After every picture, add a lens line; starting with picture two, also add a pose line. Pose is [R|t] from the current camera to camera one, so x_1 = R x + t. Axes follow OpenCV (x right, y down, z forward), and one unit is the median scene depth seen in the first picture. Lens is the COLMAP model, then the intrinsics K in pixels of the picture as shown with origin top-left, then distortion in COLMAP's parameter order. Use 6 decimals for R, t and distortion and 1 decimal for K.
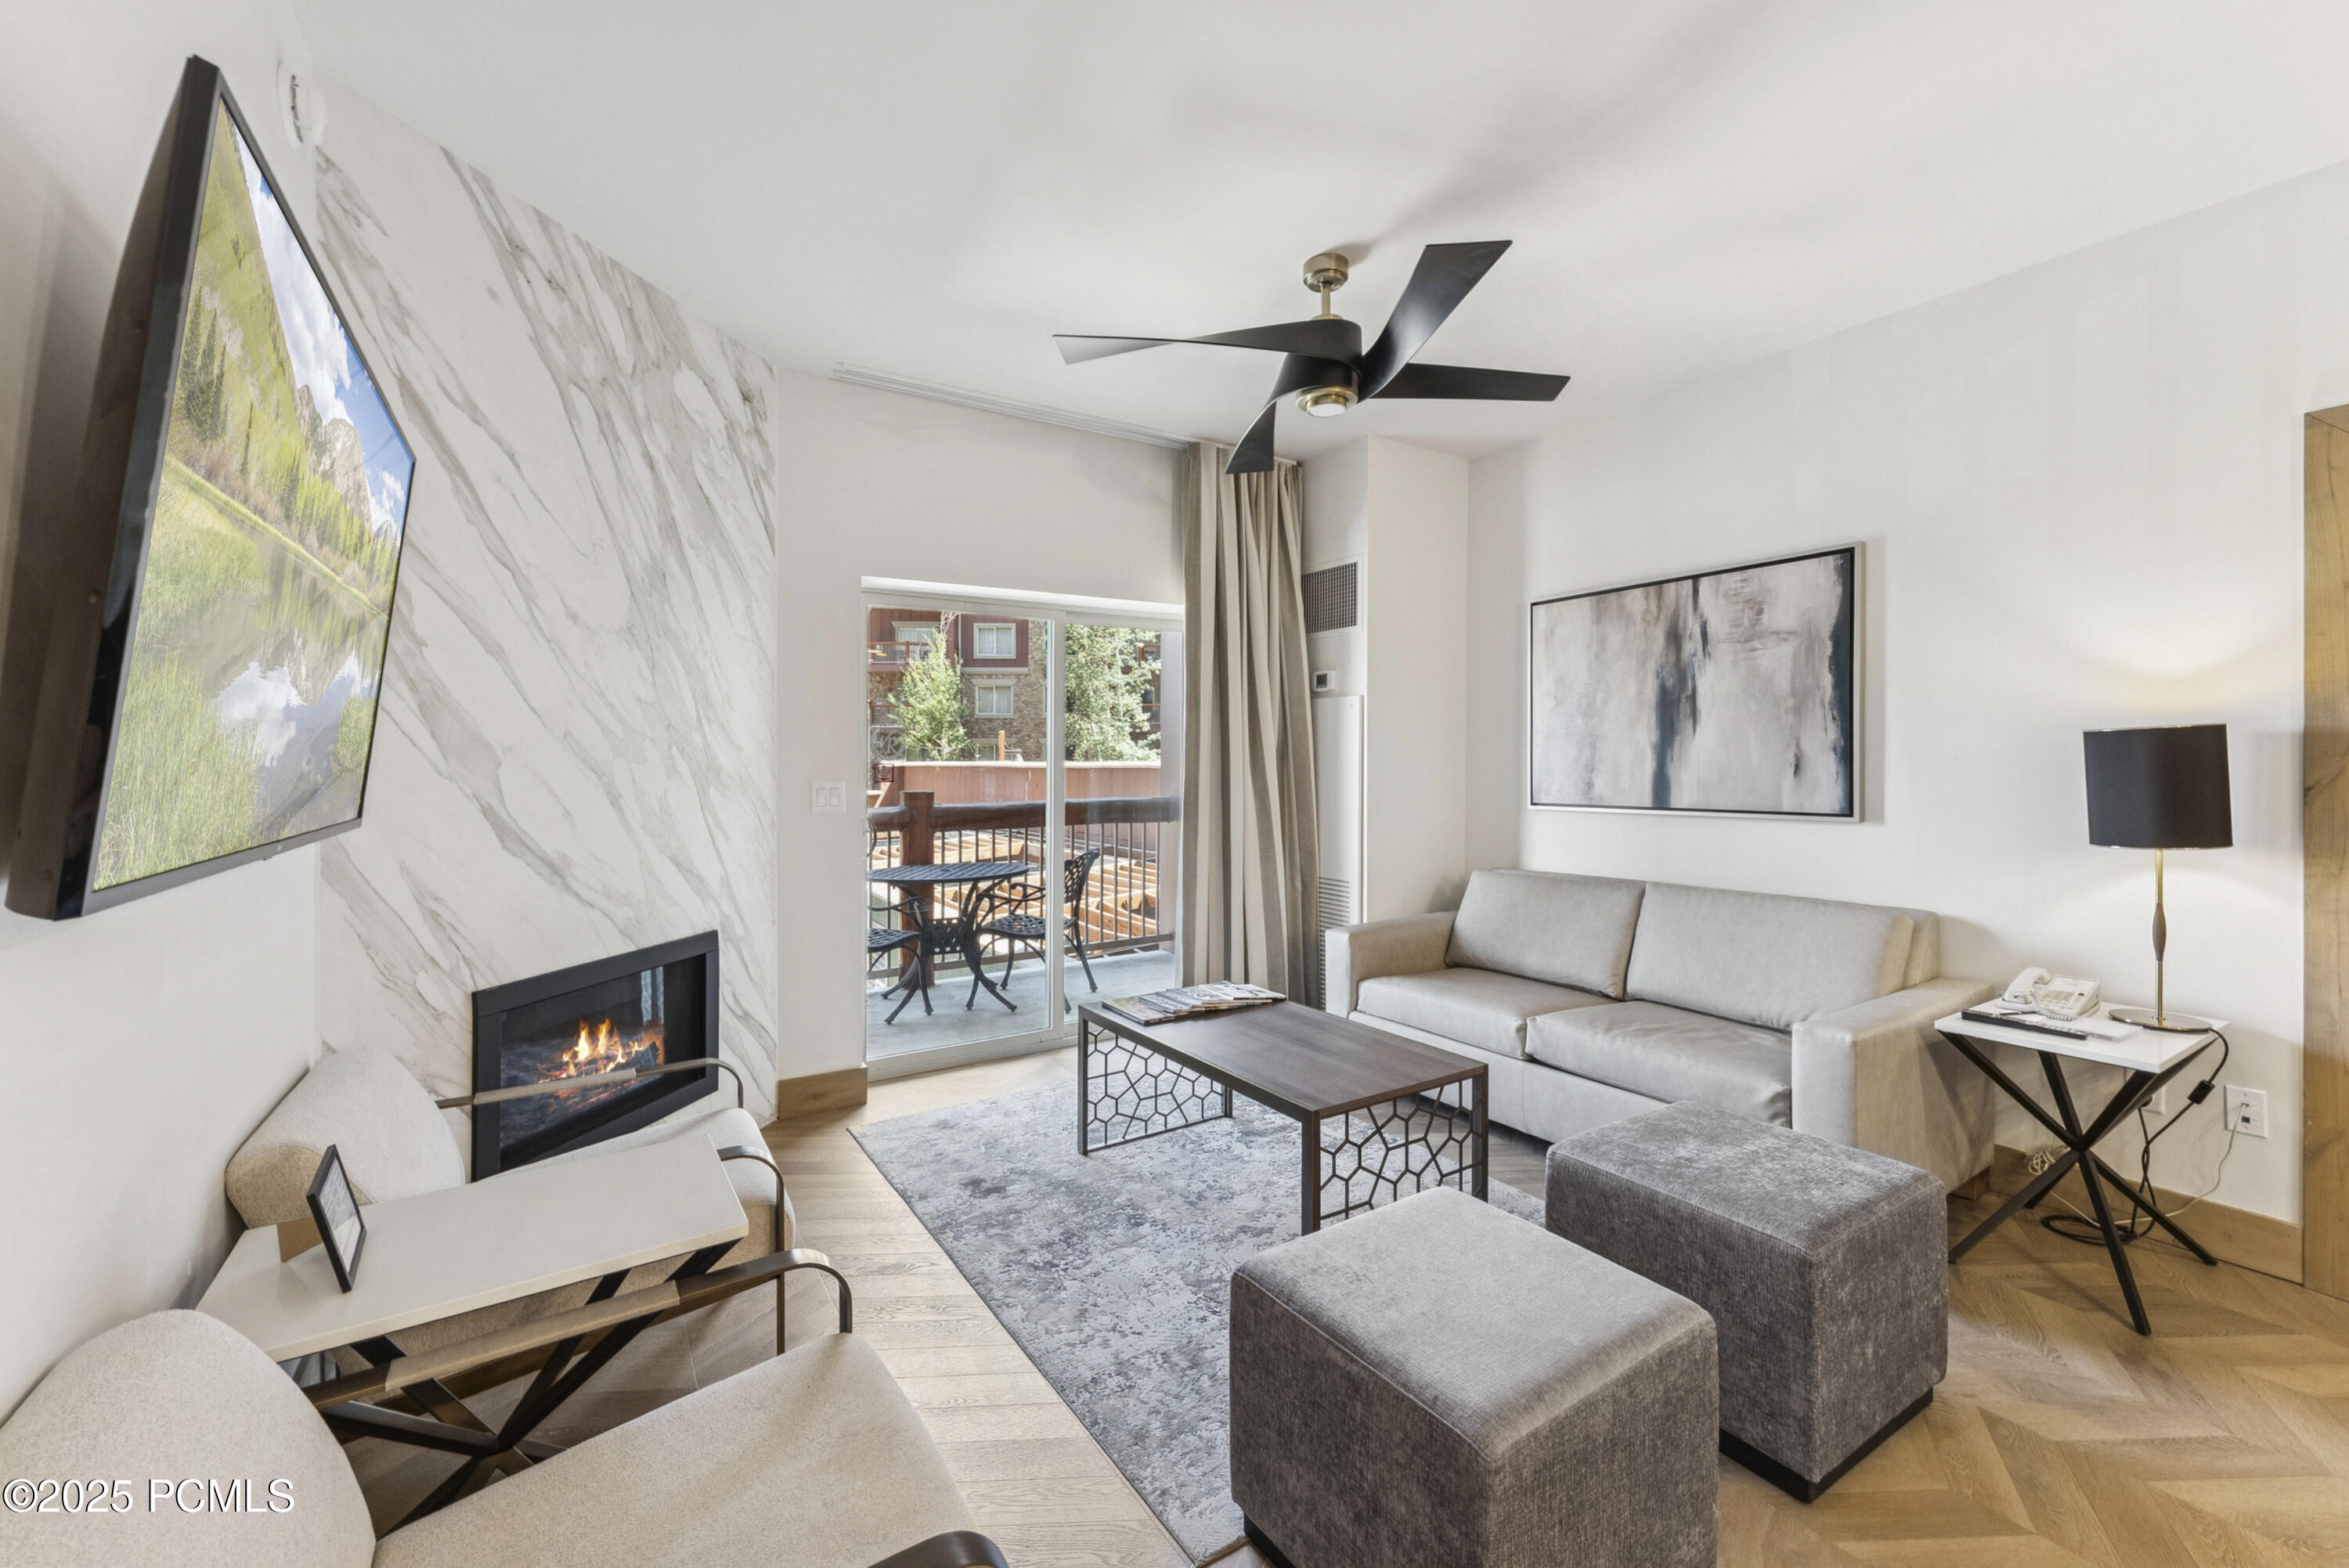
lens RADIAL K [[950.2, 0, 1174.7], [0, 950.2, 761.9], [0, 0, 1]] dist [0.000335, 0.000114]
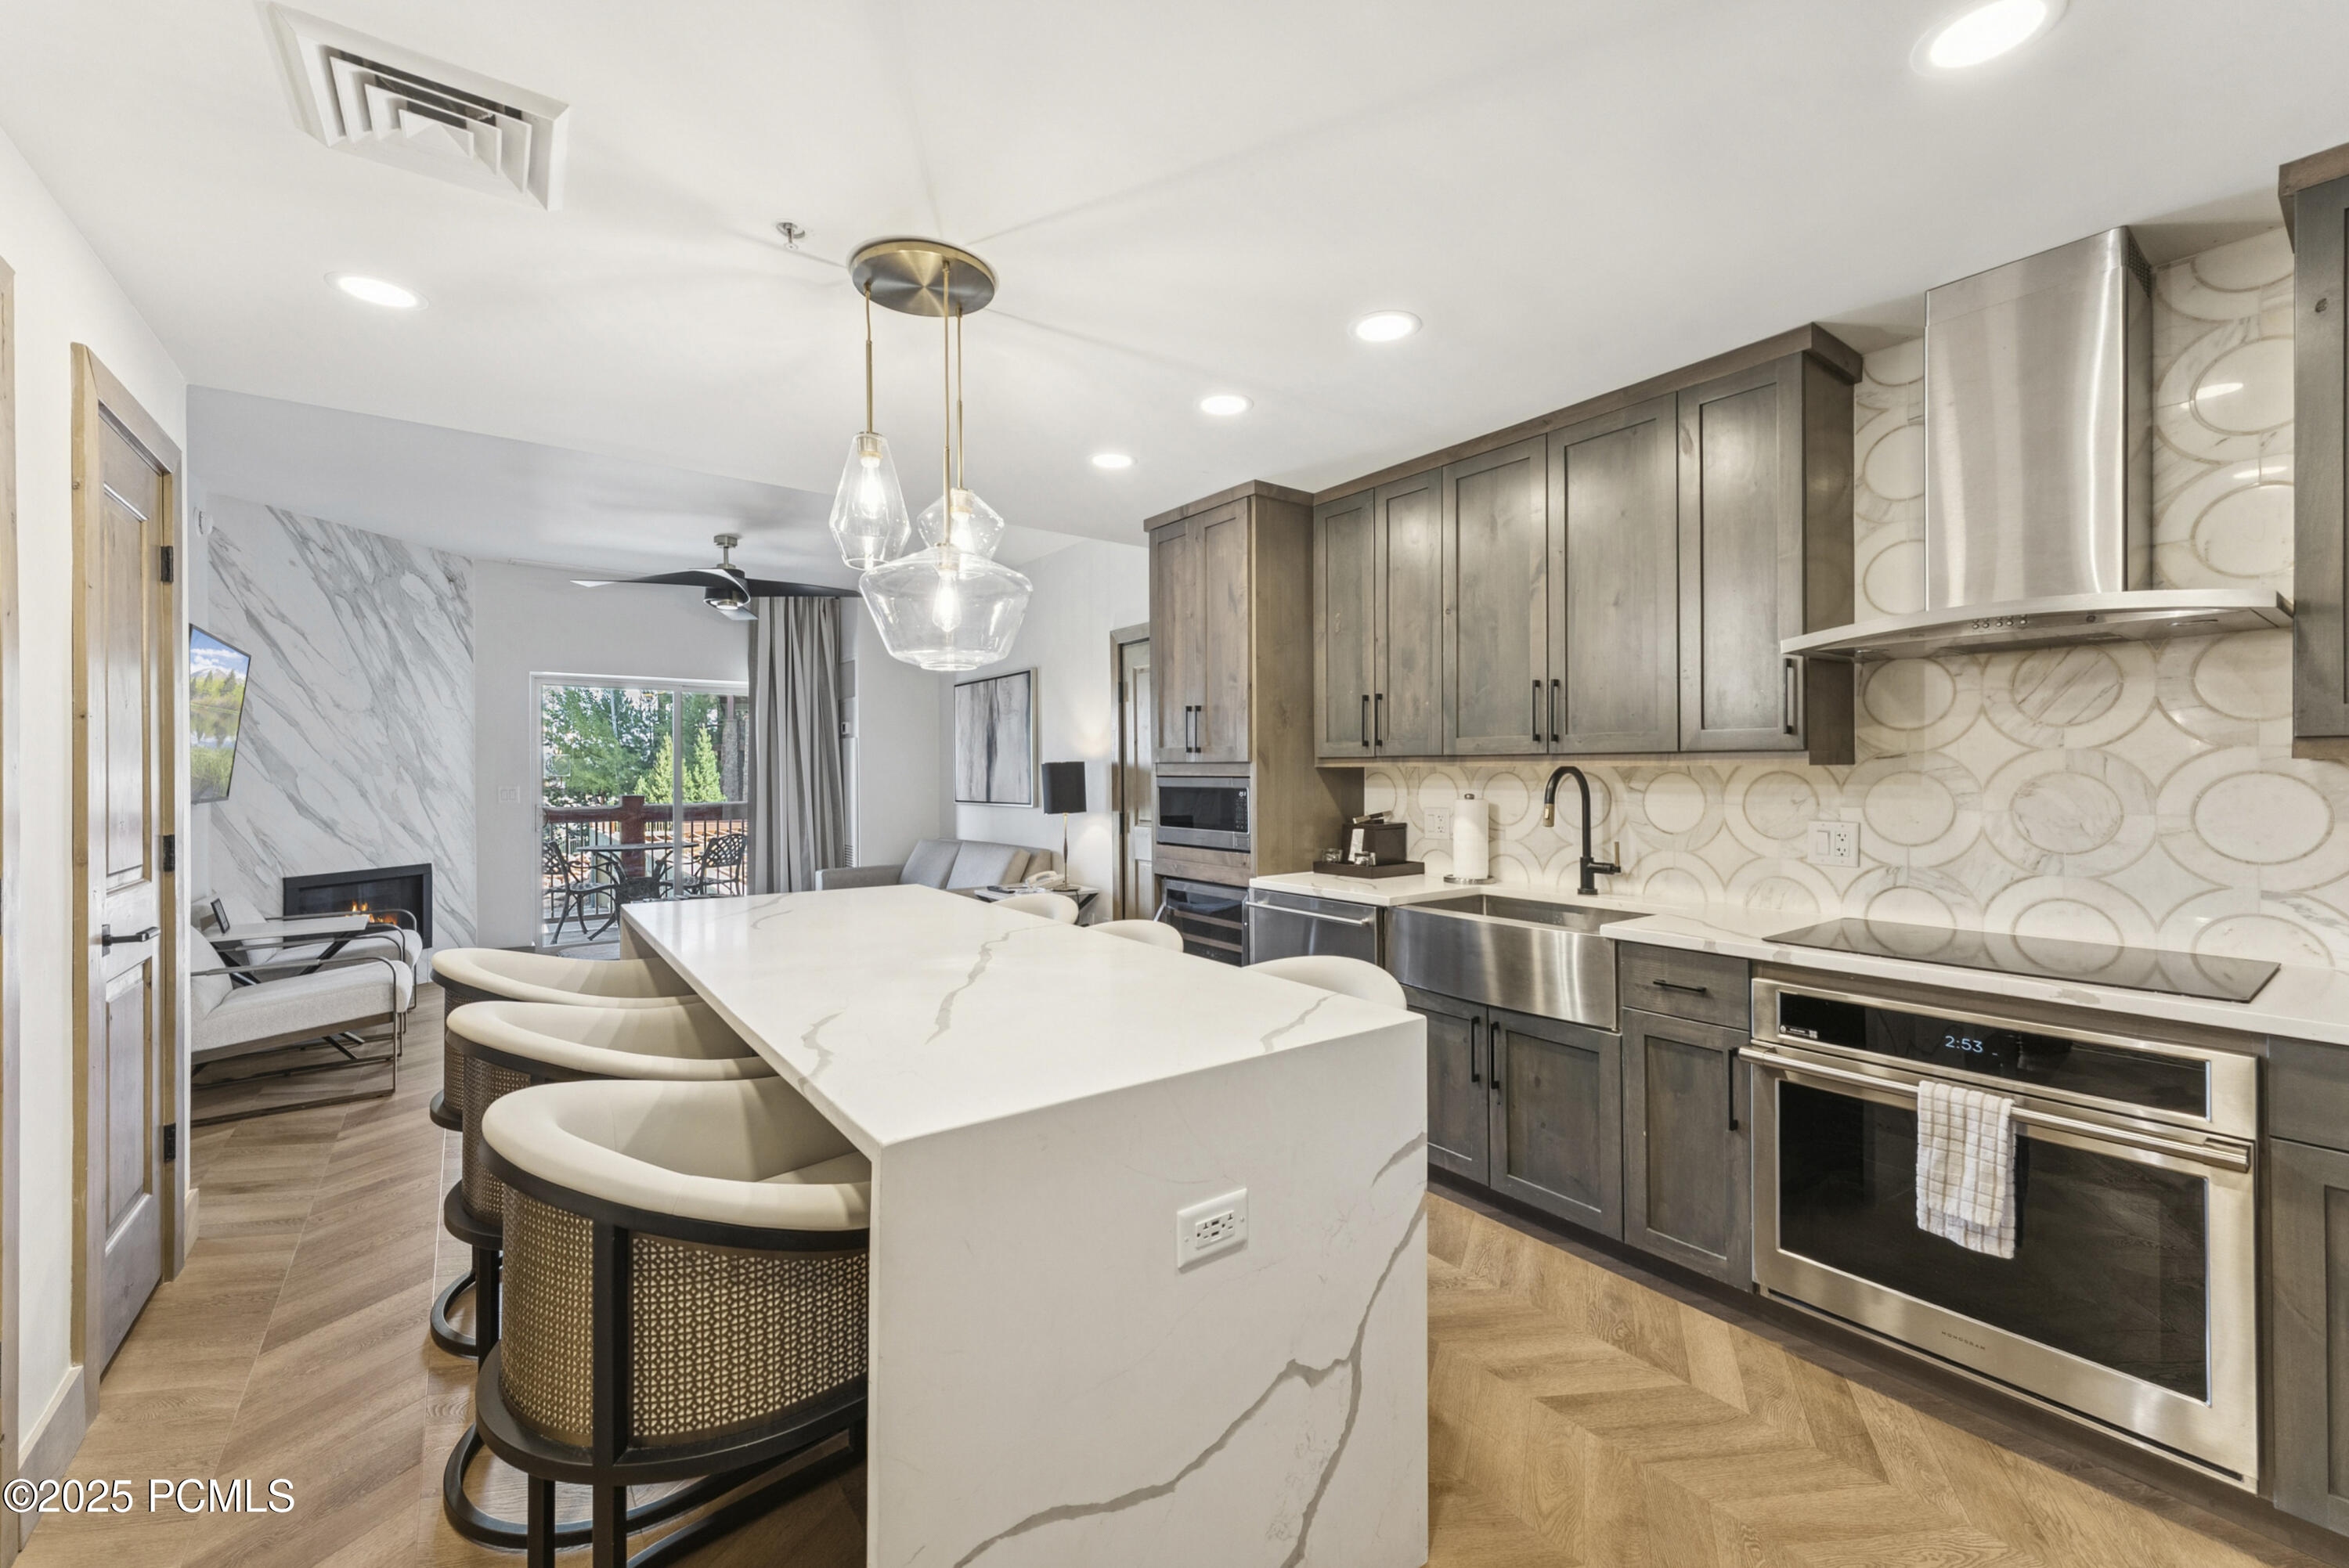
lens RADIAL K [[956.7, 0, 1202.8], [0, 956.7, 782.9], [0, 0, 1]] dist [0.001416, 0.000045]
pose [[0.996045, 0.001902, 0.088834, 0.911452], [-0.002494, 0.999975, 0.006552, -0.000654], [-0.088819, -0.006747, 0.996025, -1.076555]]
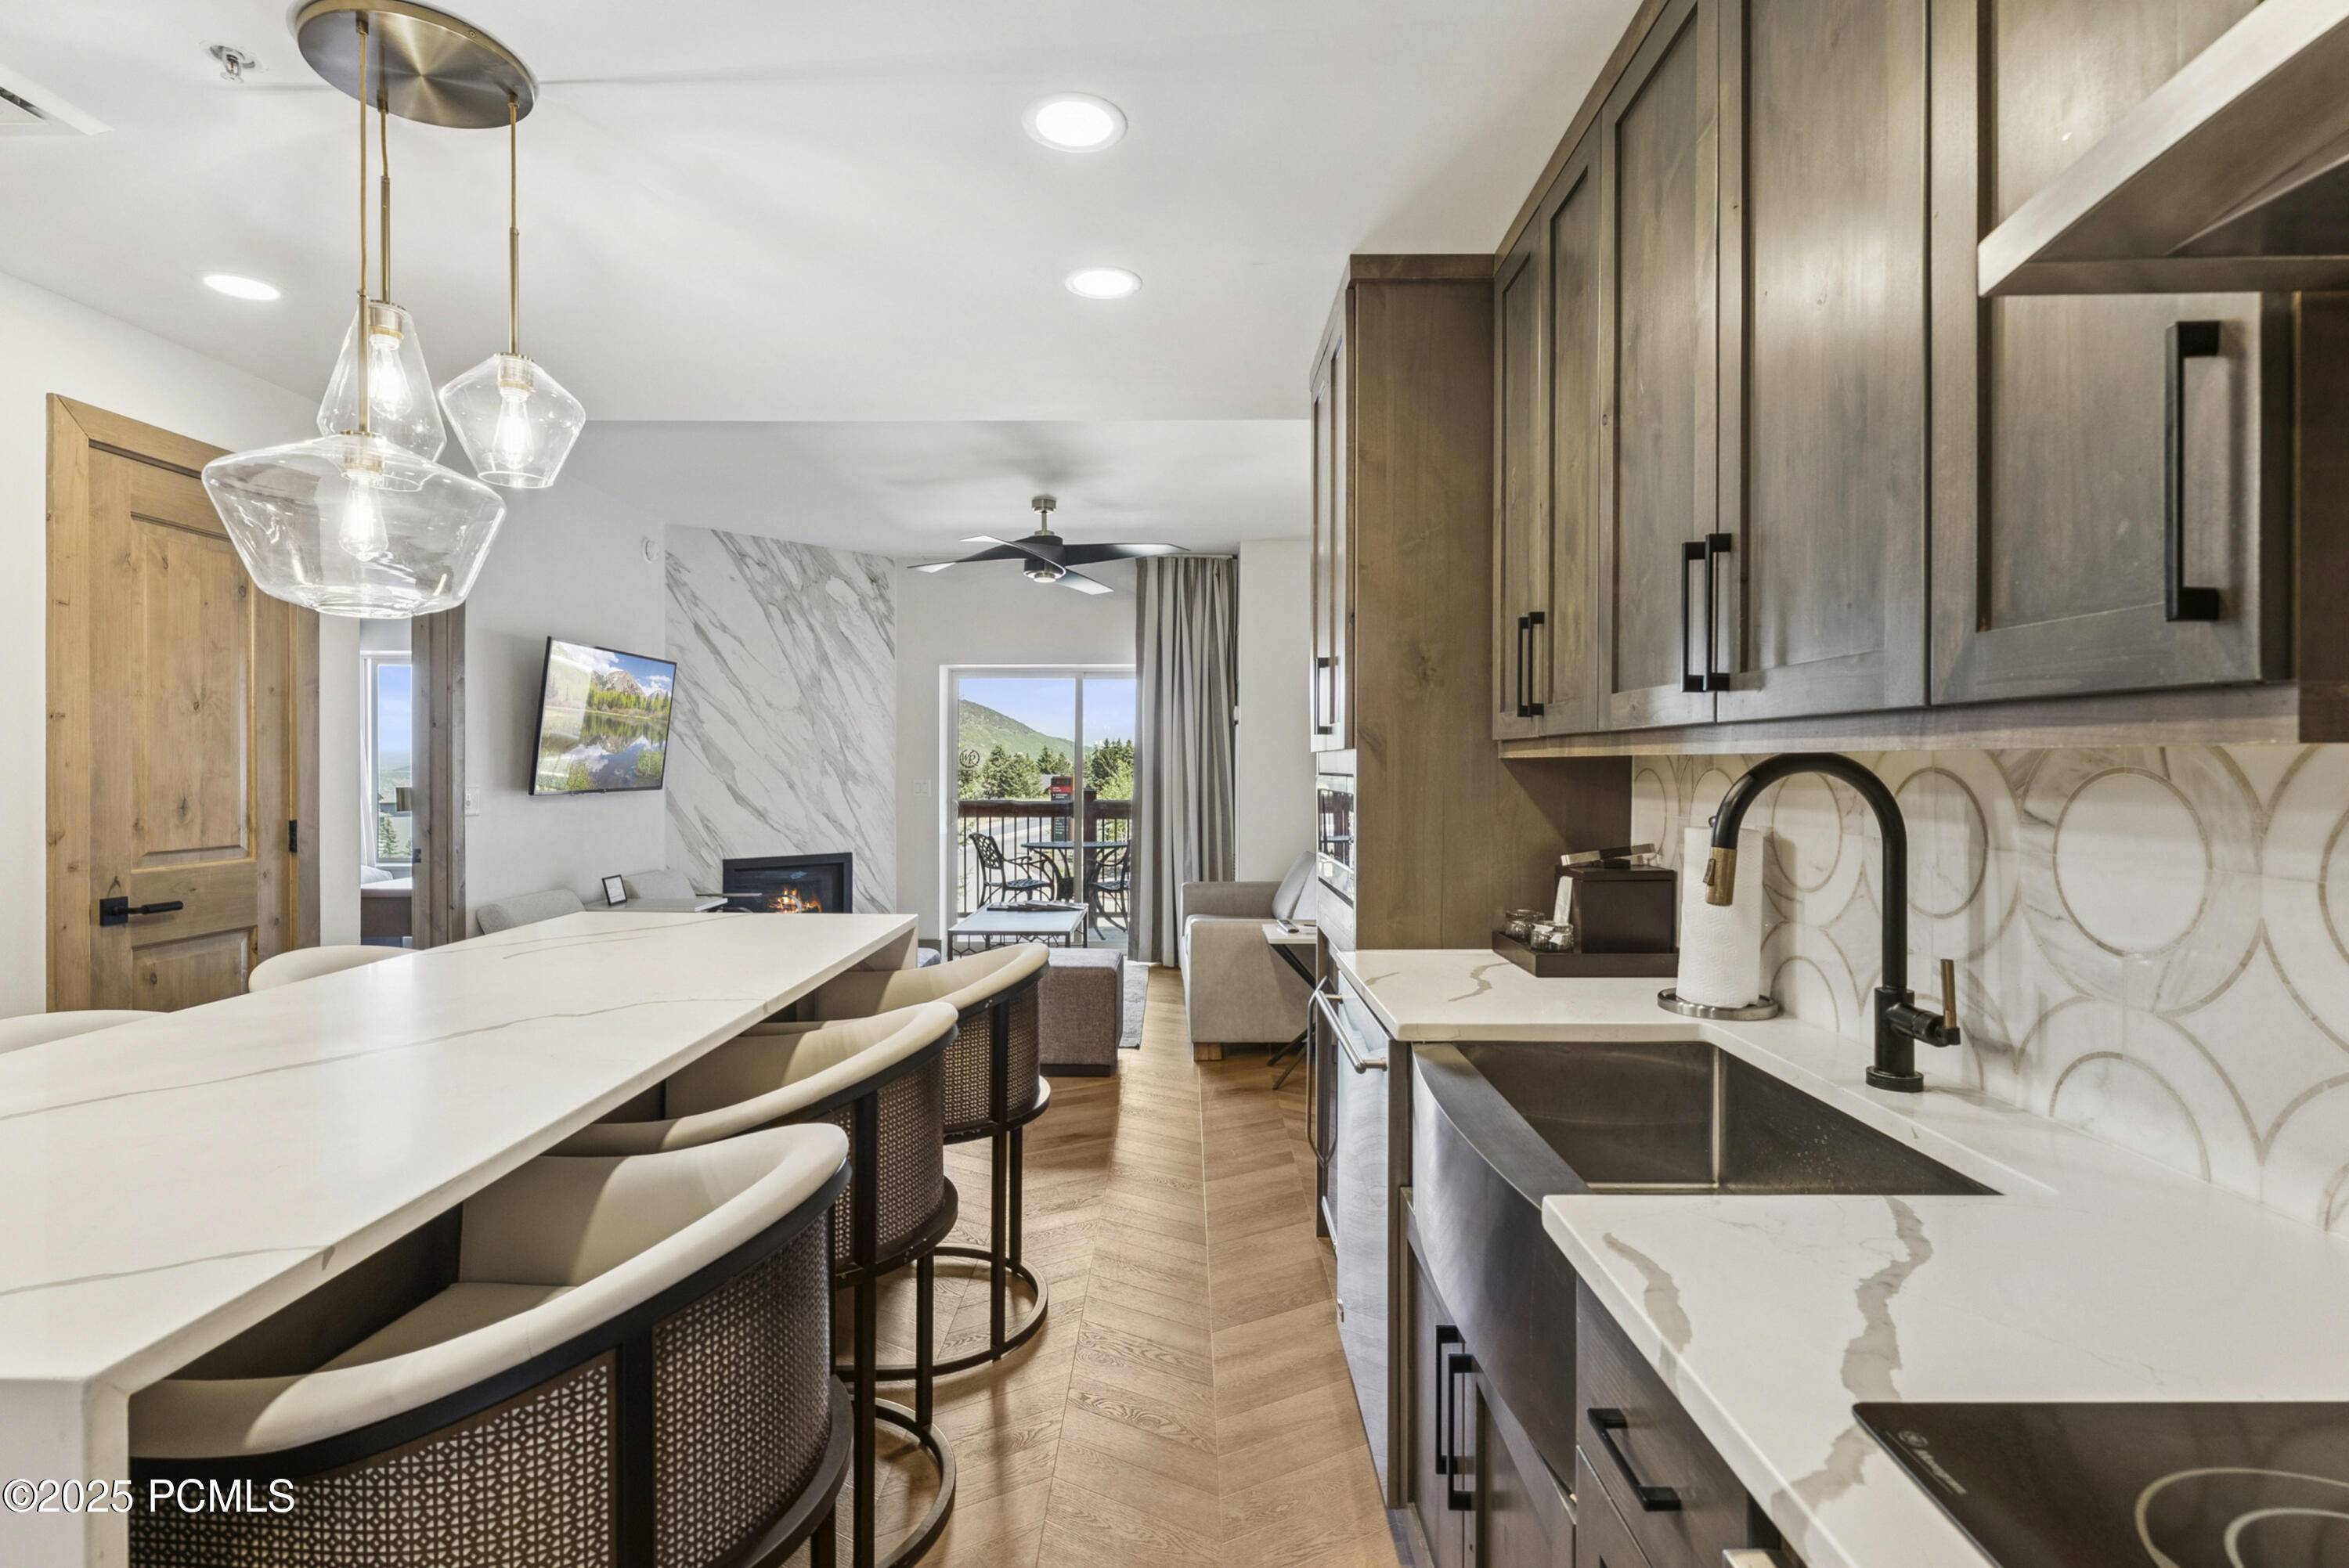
lens RADIAL K [[1124.5, 0, 1187.2], [0, 1124.5, 768.6], [0, 0, 1]] dist [-0.001045, -0.001075]
pose [[0.846771, 0.005269, -0.531932, 1.405055], [-0.005798, 0.999983, 0.000677, -0.005107], [0.531926, 0.002511, 0.846787, -0.644904]]
